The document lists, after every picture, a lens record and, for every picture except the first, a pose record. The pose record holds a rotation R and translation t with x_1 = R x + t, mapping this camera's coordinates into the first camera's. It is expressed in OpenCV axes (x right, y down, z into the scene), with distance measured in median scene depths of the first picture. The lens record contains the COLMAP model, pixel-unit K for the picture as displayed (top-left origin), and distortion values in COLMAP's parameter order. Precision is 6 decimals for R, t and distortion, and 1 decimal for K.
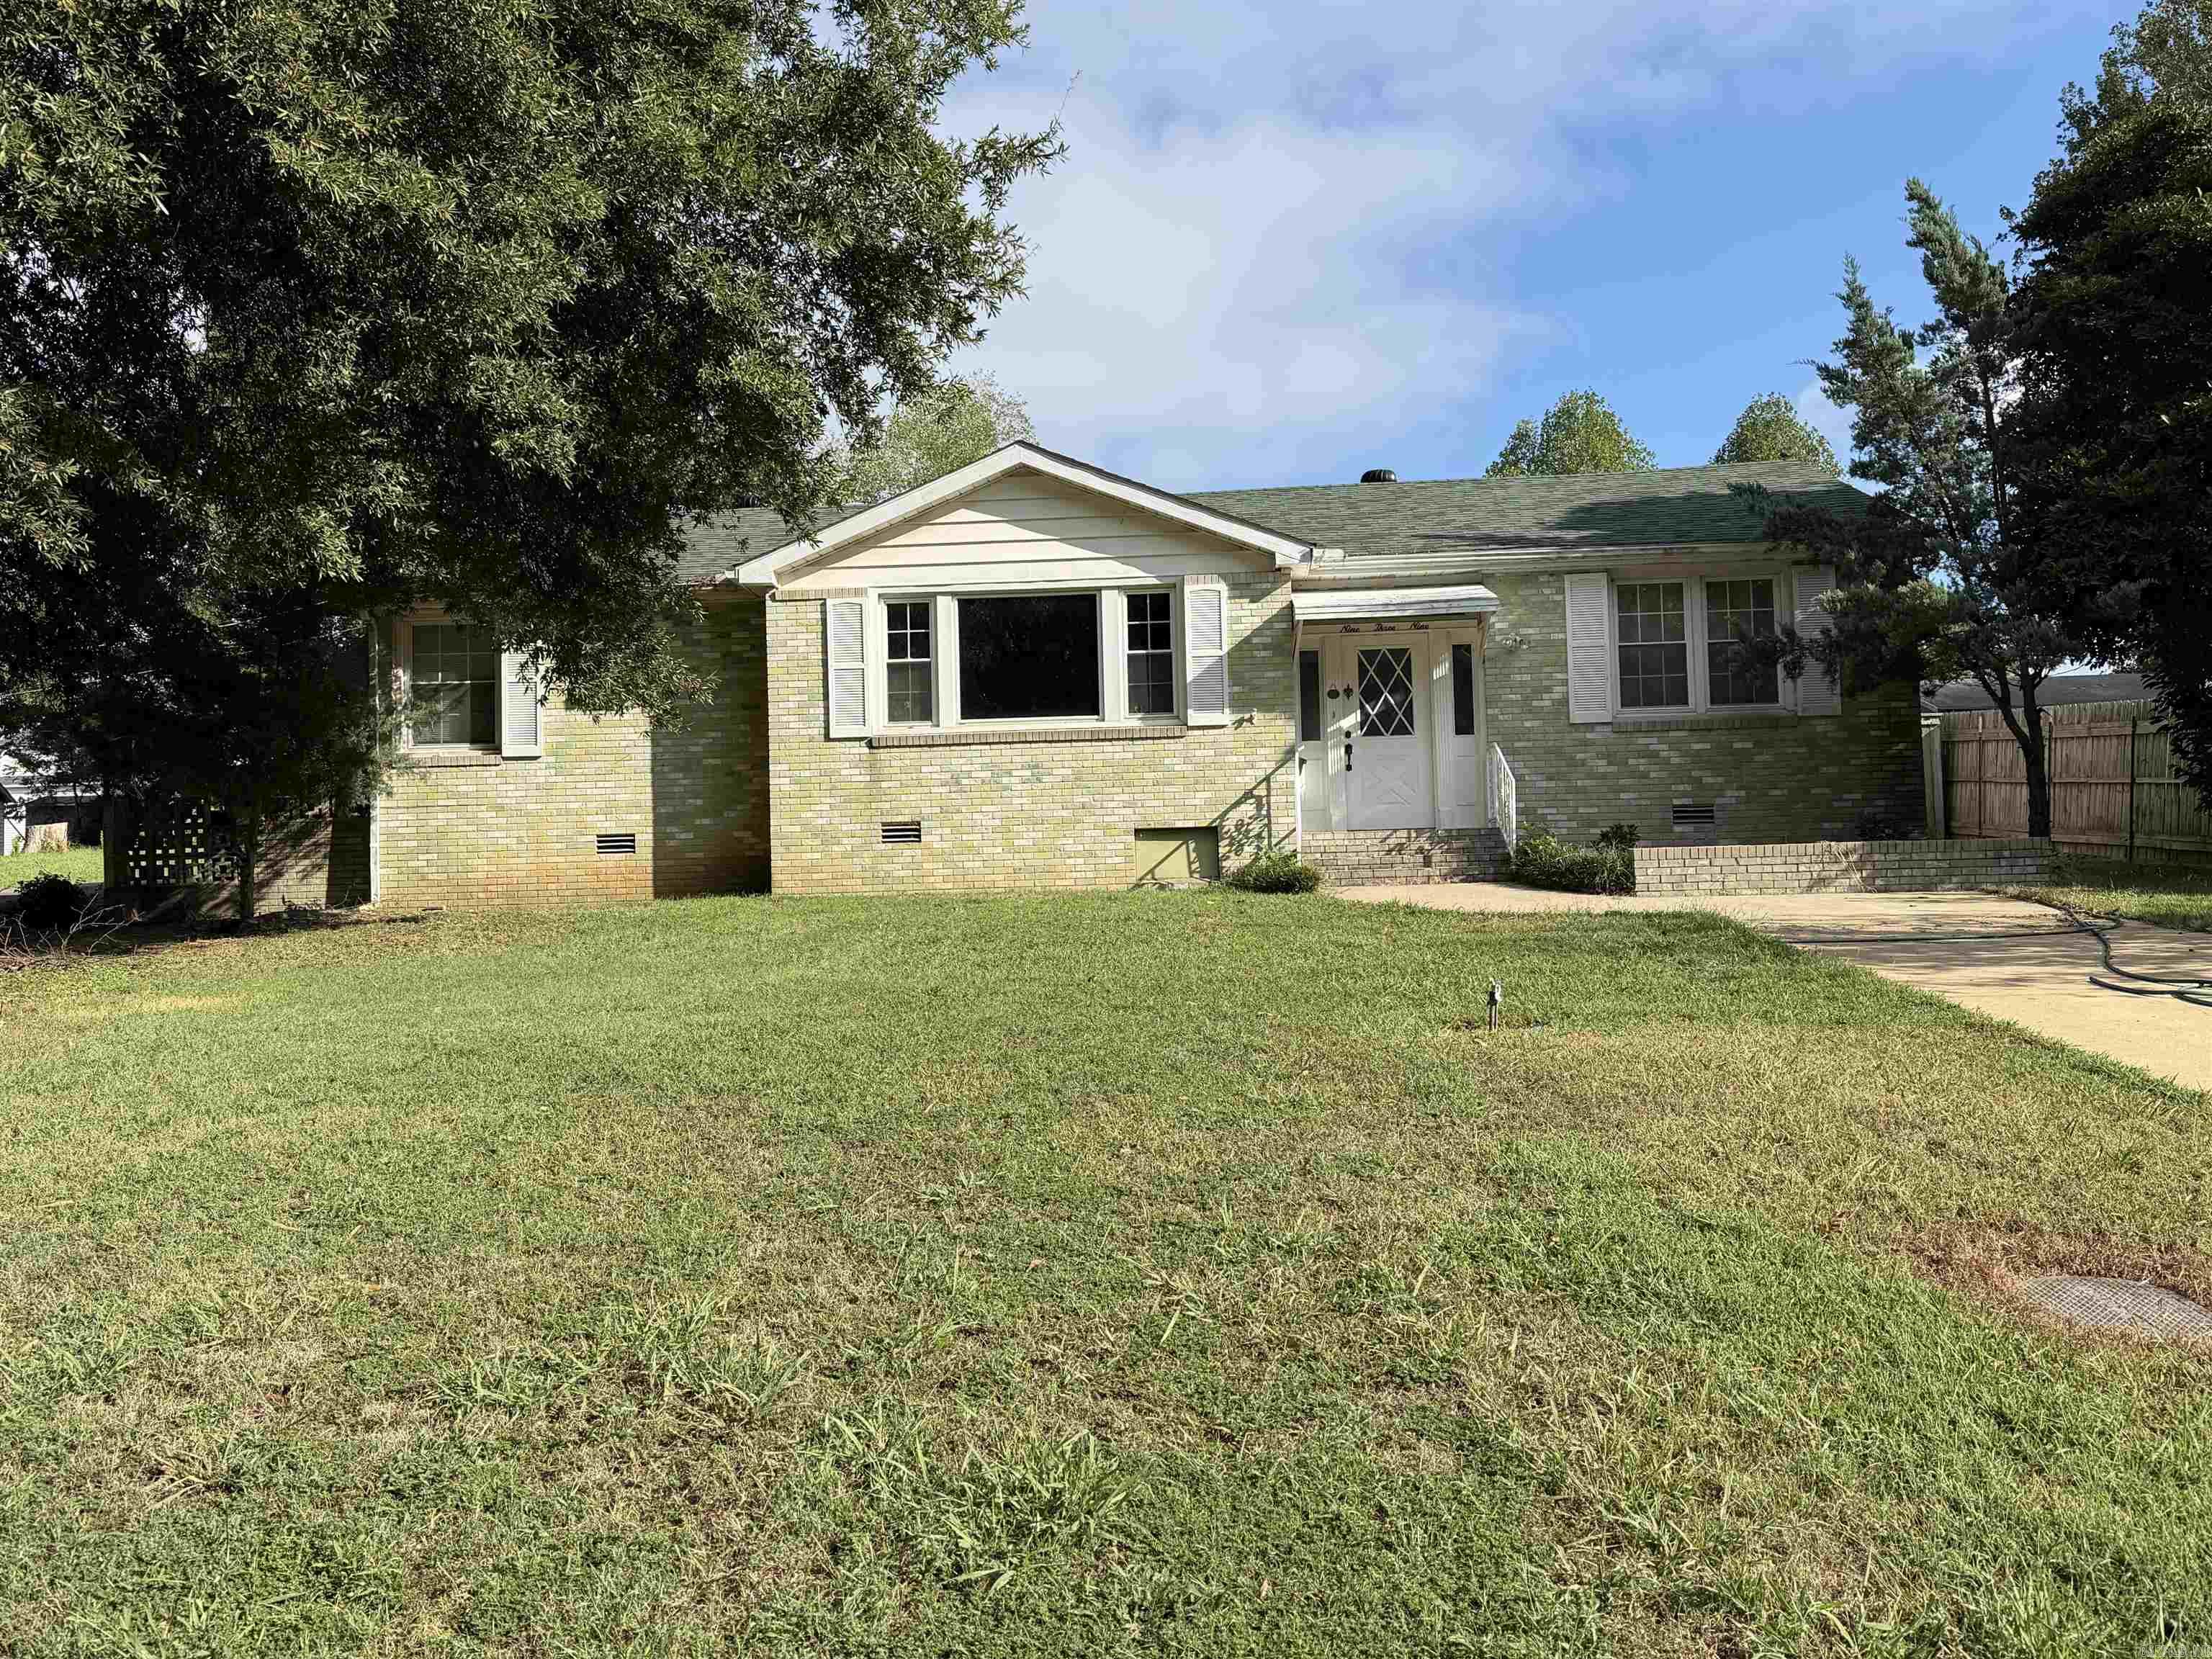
lens RADIAL K [[1928.4, 0, 1106.7], [0, 1928.4, 839.2], [0, 0, 1]] dist [0.107698, -0.005925]
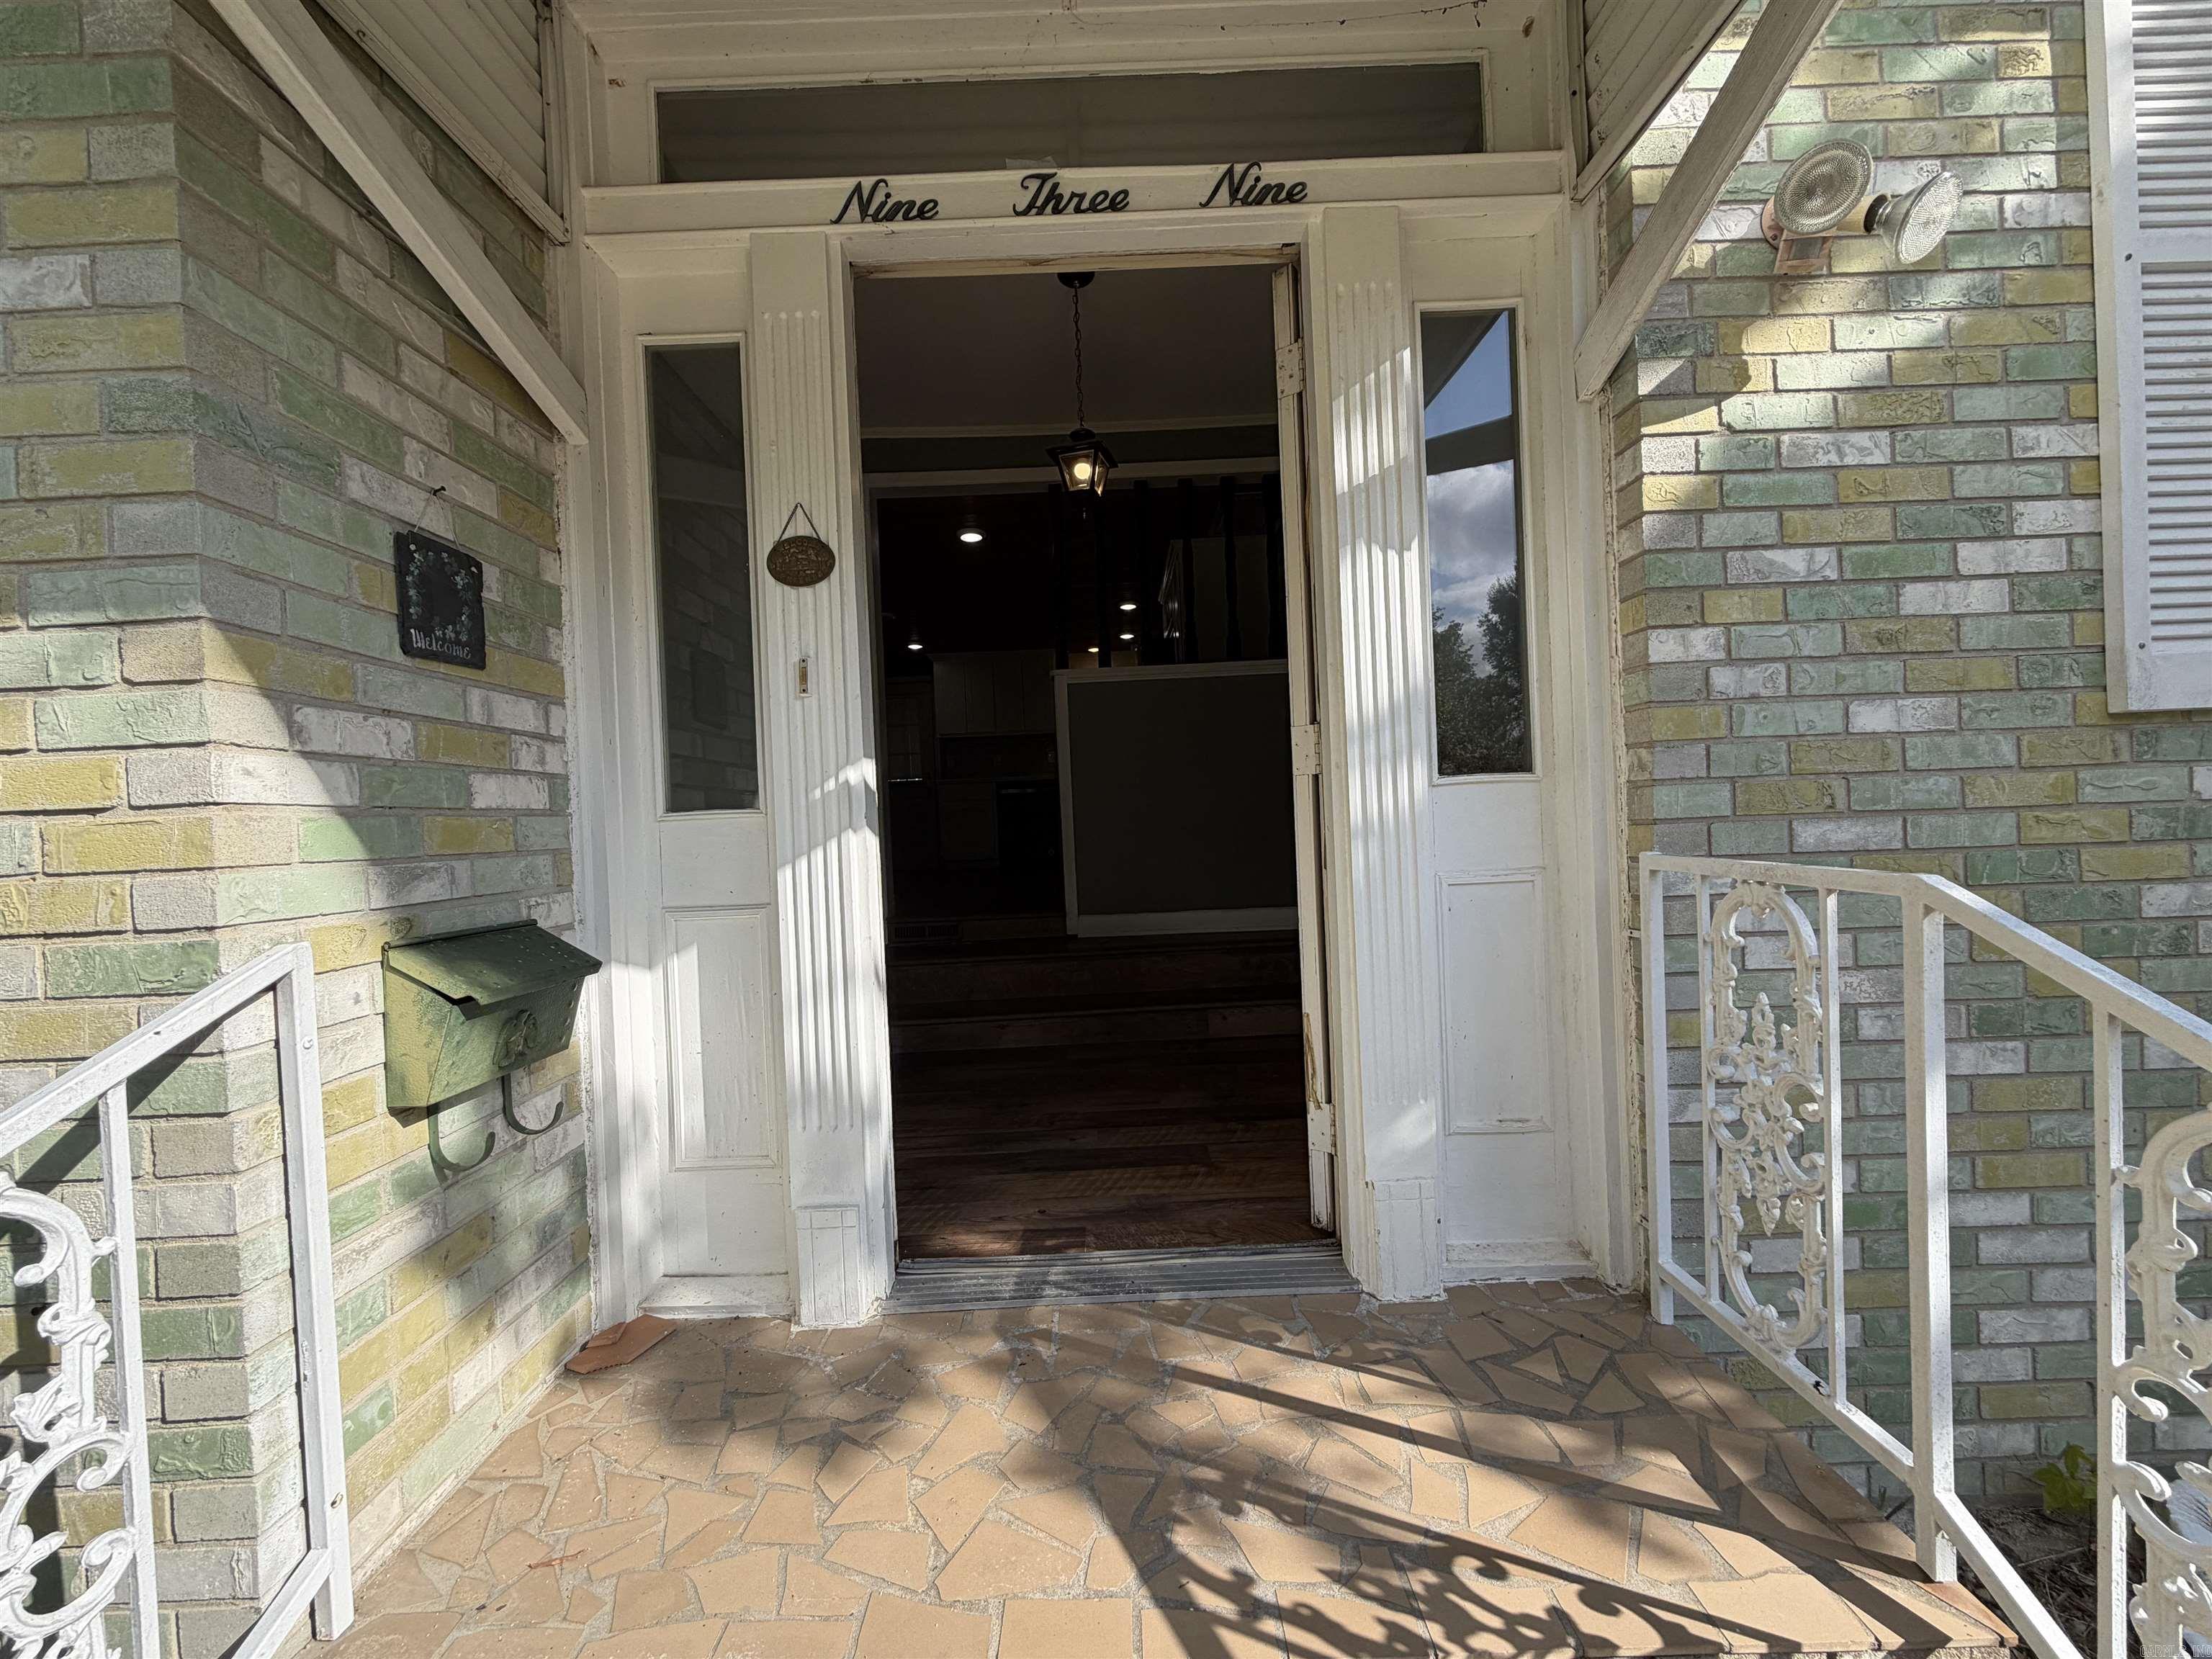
lens RADIAL K [[876.5, 0, 1108.4], [0, 876.5, 823.6], [0, 0, 1]] dist [0.001370, -0.000225]
pose [[0.998706, -0.014010, 0.048885, 0.145333], [0.010727, 0.997710, 0.066781, -0.056333], [-0.049709, -0.066170, 0.996569, 0.931336]]
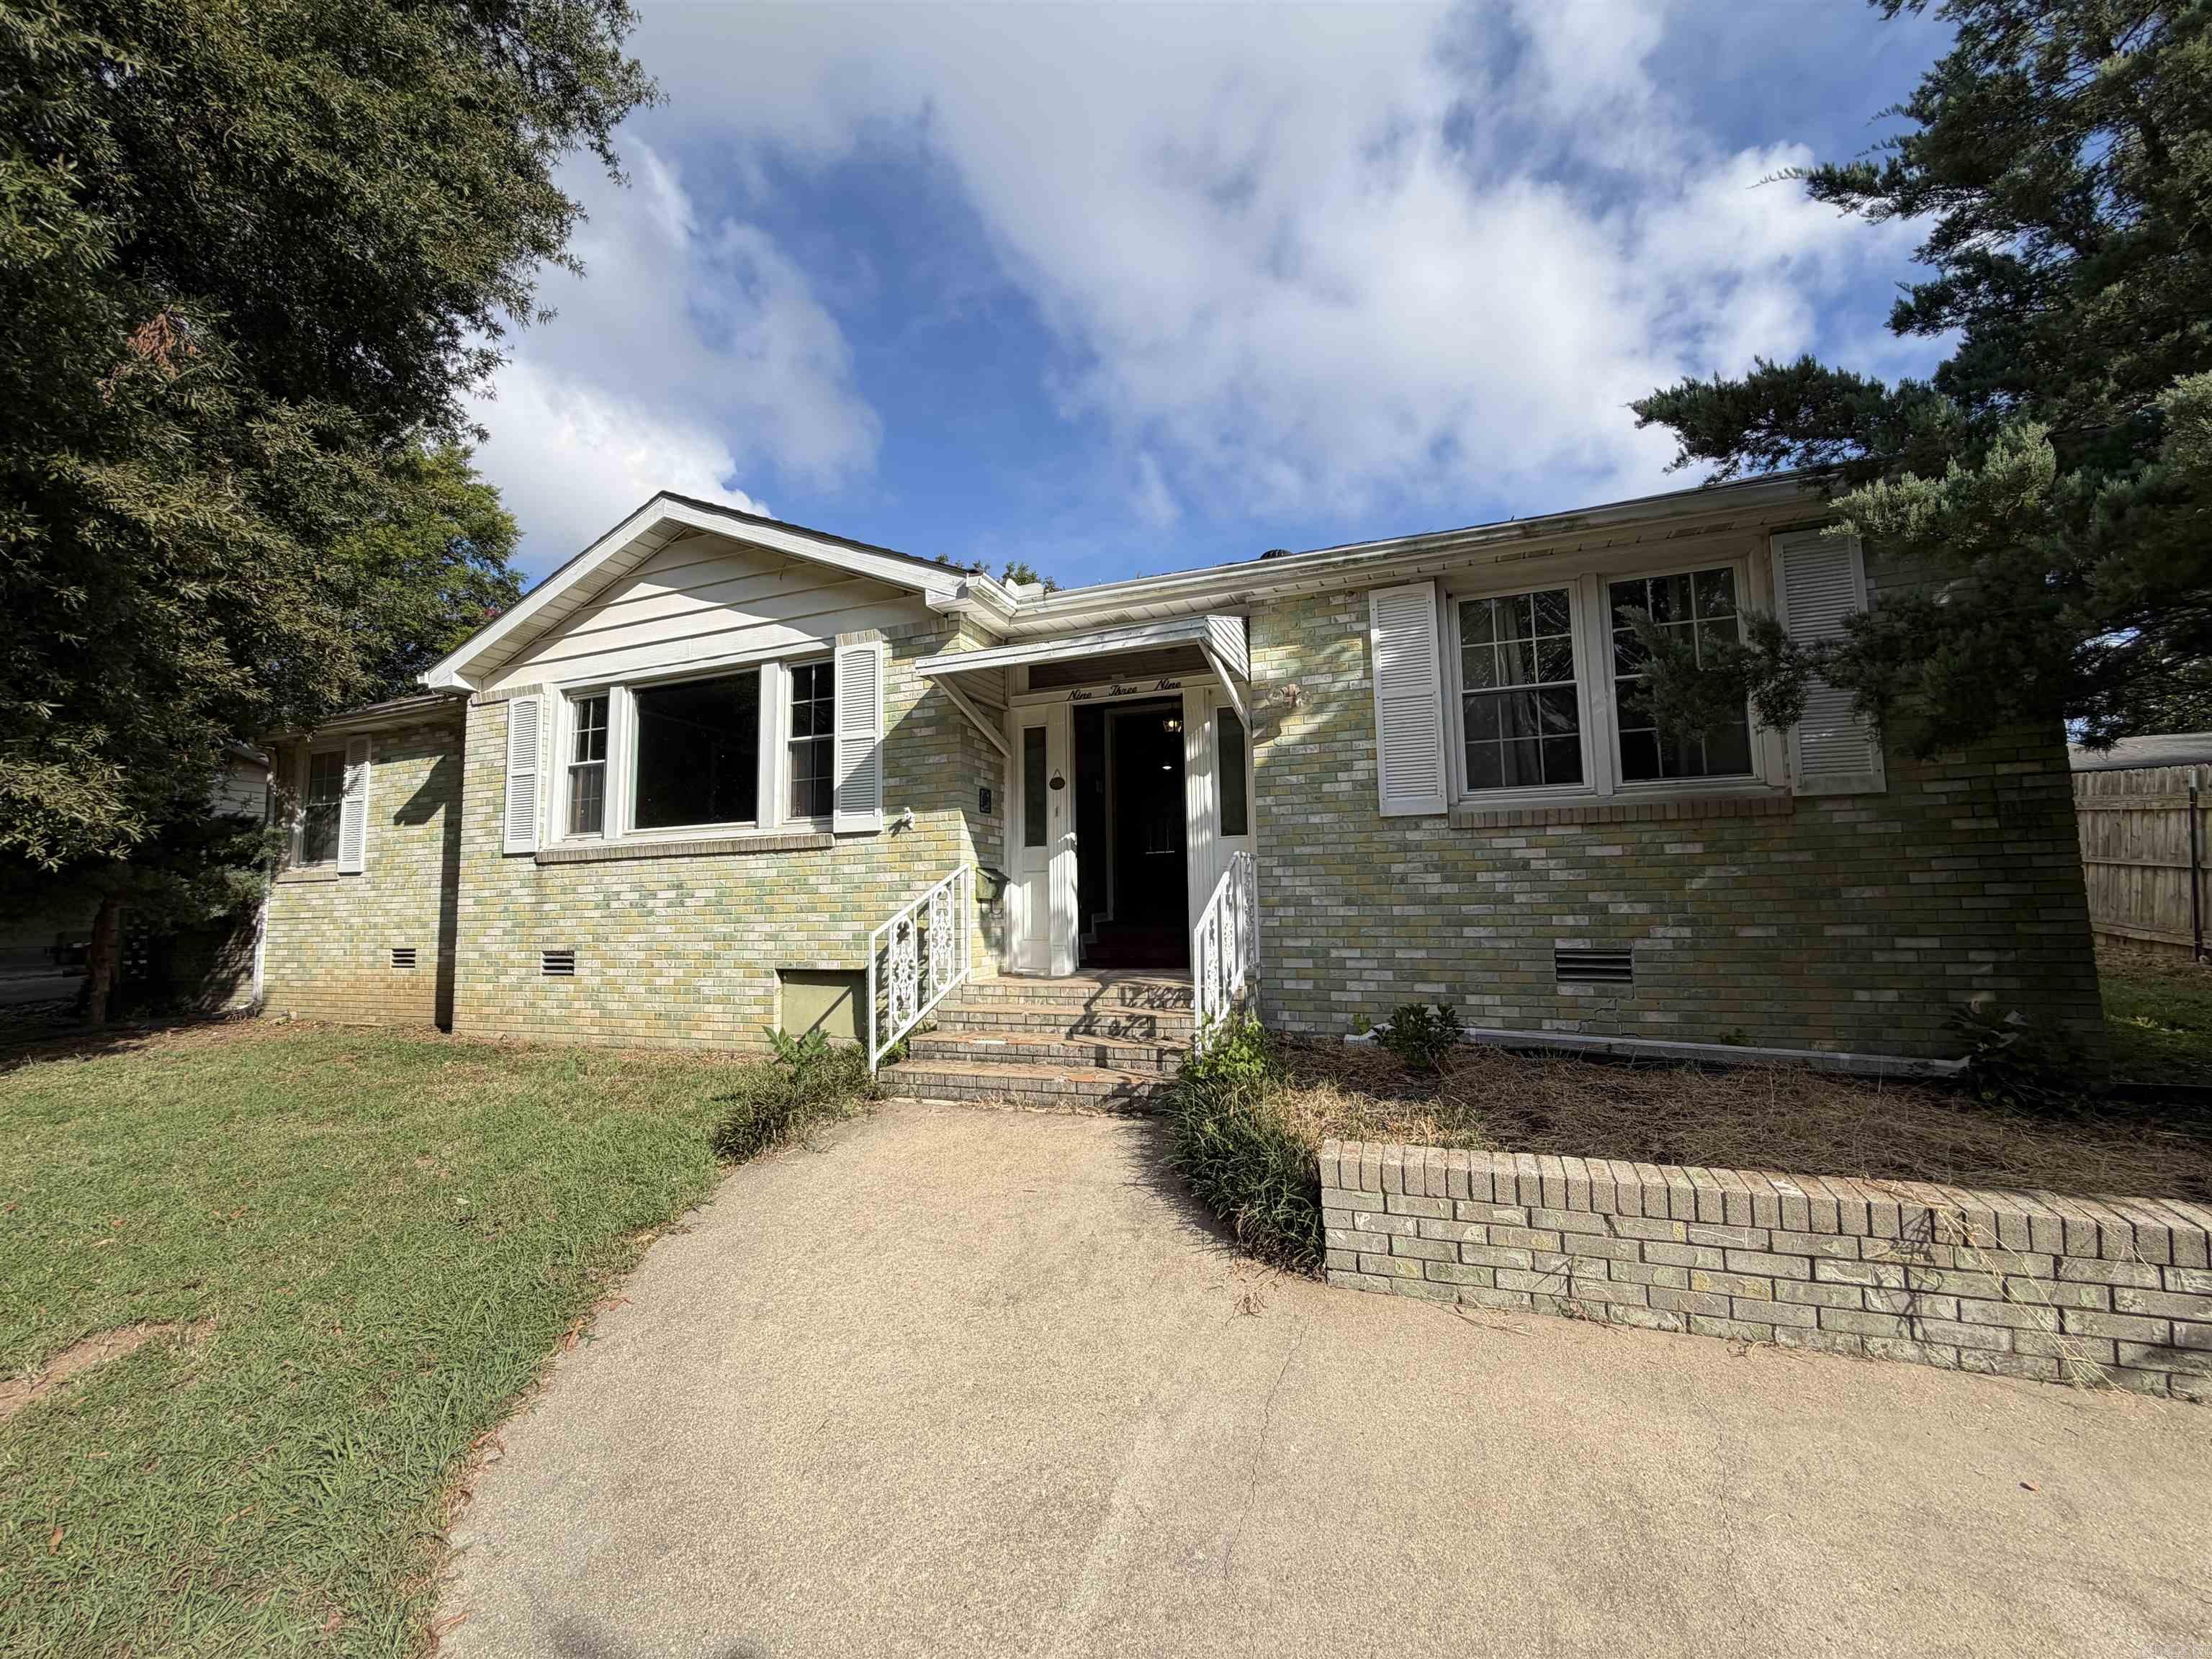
lens RADIAL K [[890.8, 0, 1102.3], [0, 890.8, 831.1], [0, 0, 1]] dist [-0.000797, 0.000134]
pose [[0.949716, -0.019428, -0.312508, 0.244937], [0.010385, 0.999478, -0.030576, -0.047208], [0.312939, 0.025793, 0.949423, 0.695475]]
